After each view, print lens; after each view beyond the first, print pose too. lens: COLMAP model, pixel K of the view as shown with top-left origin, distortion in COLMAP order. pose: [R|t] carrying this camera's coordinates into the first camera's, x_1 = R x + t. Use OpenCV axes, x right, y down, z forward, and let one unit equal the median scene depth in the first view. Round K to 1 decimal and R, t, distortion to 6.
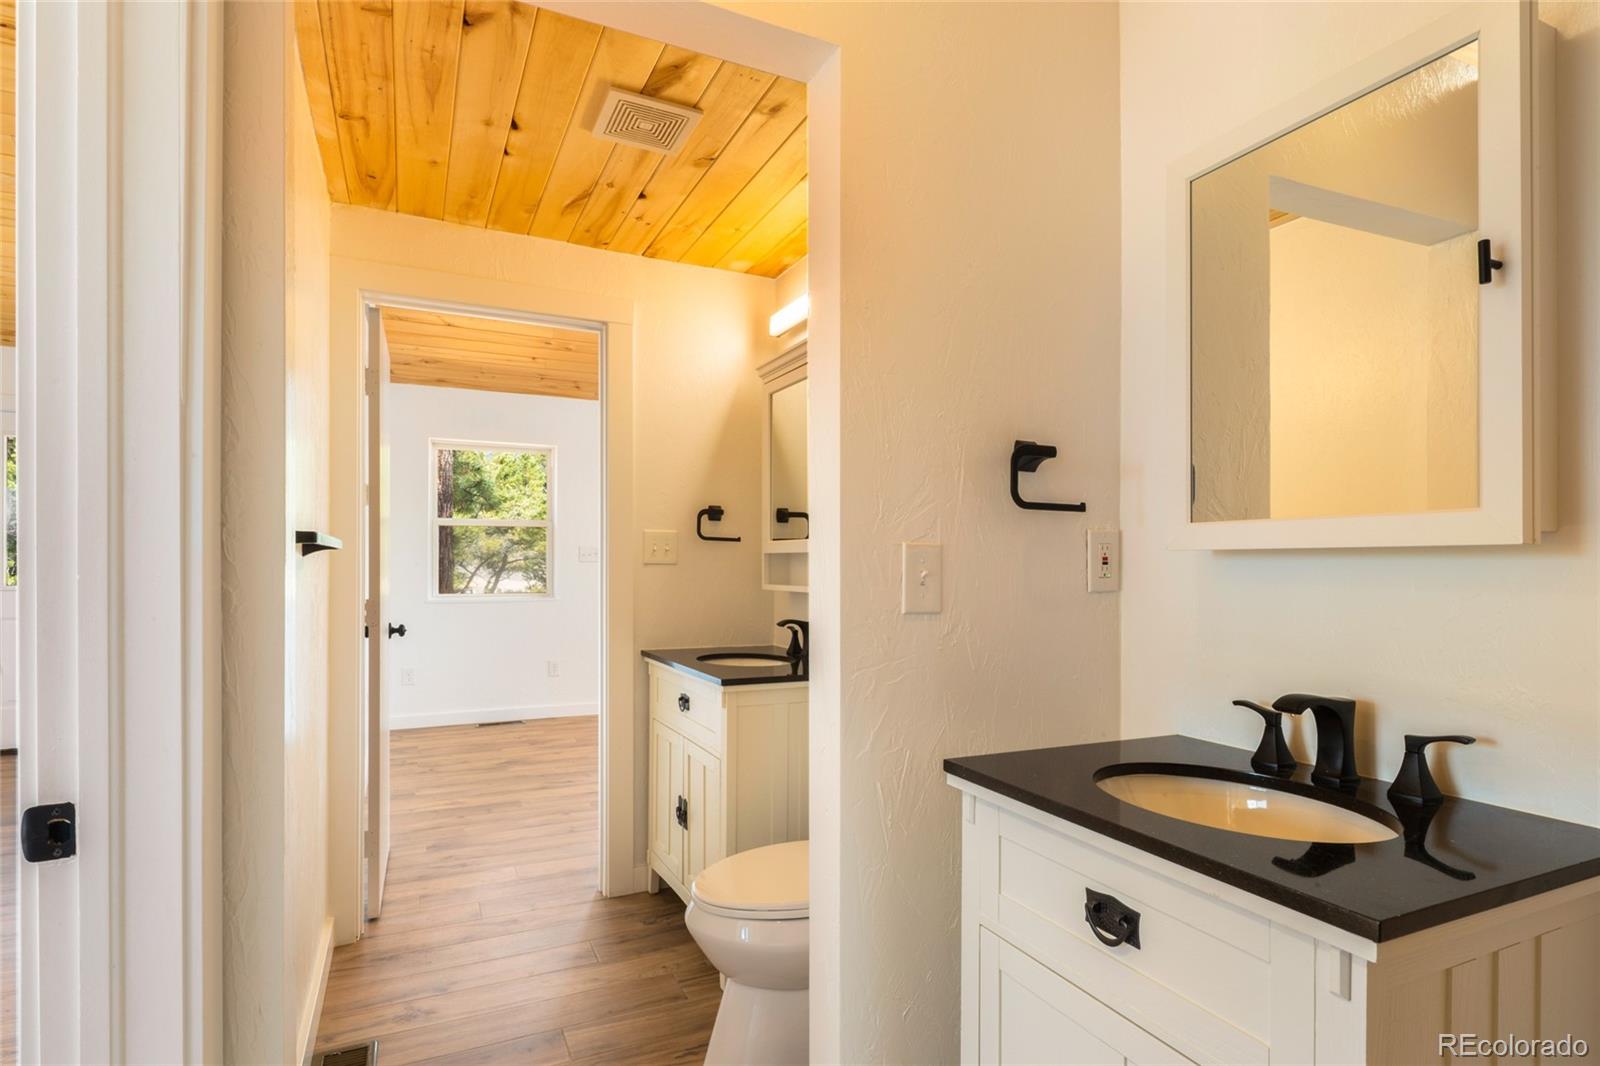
lens RADIAL K [[828.8, 0, 814.0], [0, 828.8, 564.2], [0, 0, 1]] dist [-0.000664, -0.000994]
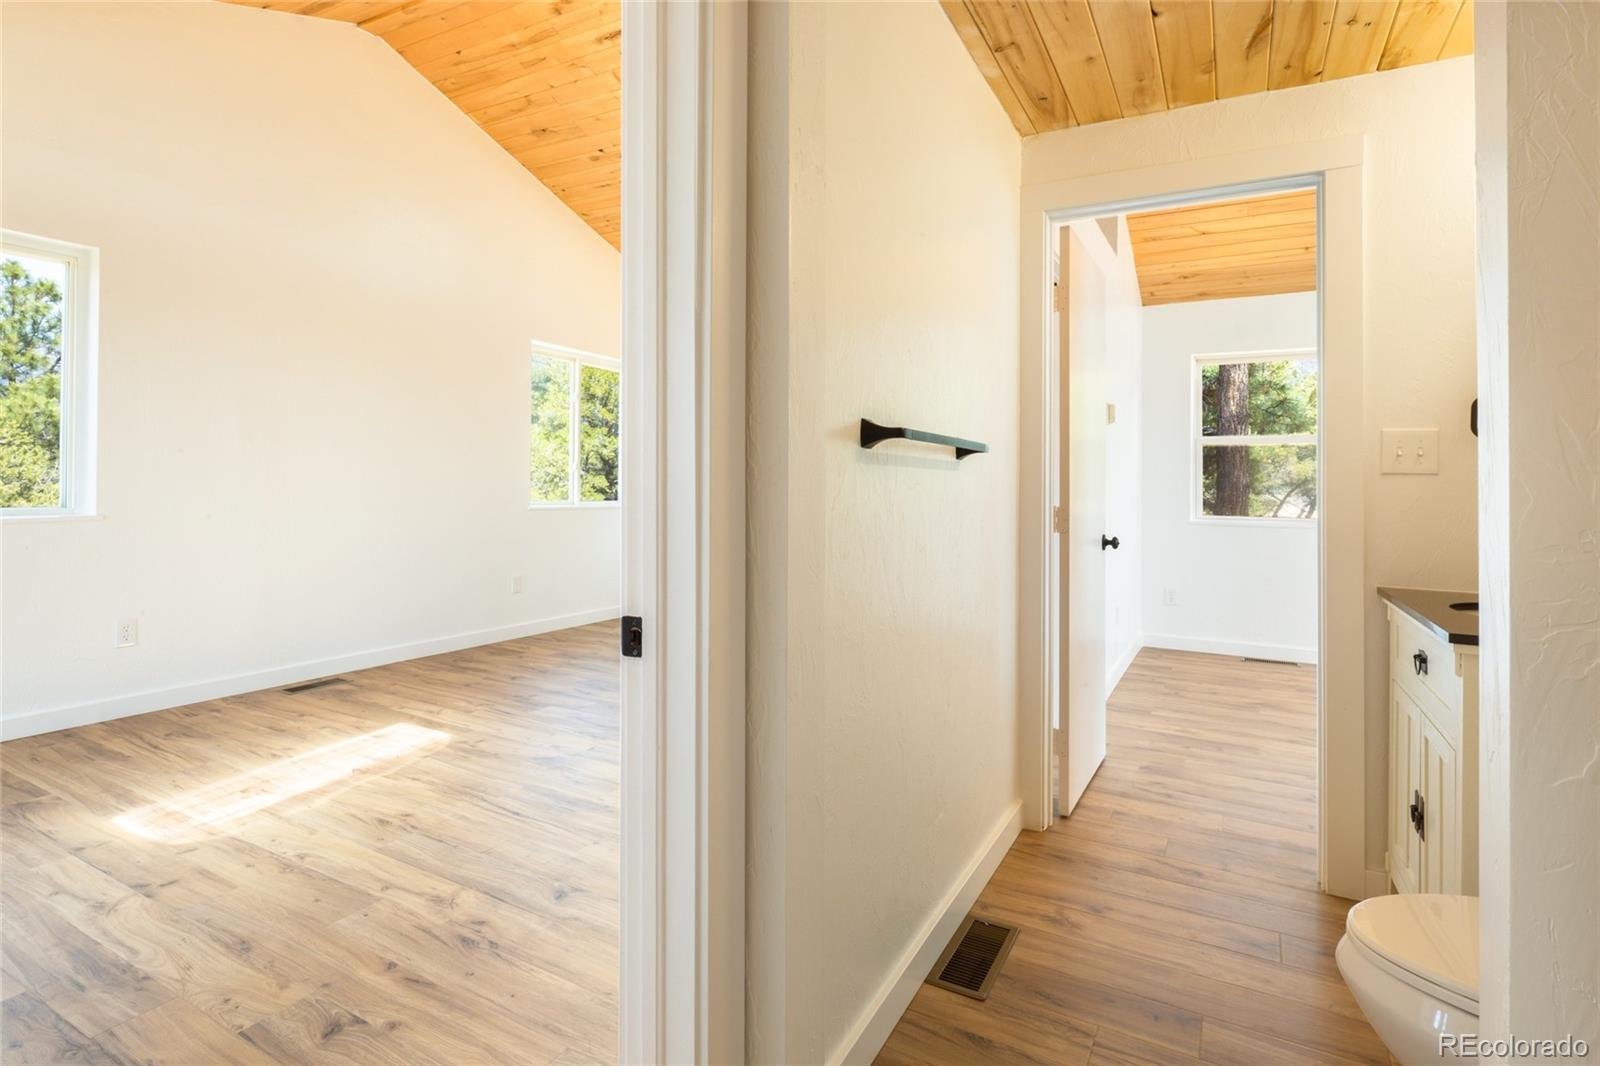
lens RADIAL K [[807.6, 0, 785.6], [0, 807.6, 482.7], [0, 0, 1]] dist [-0.002283, -0.001347]
pose [[0.565451, 0.005407, -0.824764, 0.102472], [-0.016296, 0.999857, -0.004618, 0.021585], [0.824621, 0.016052, 0.565458, 0.137342]]
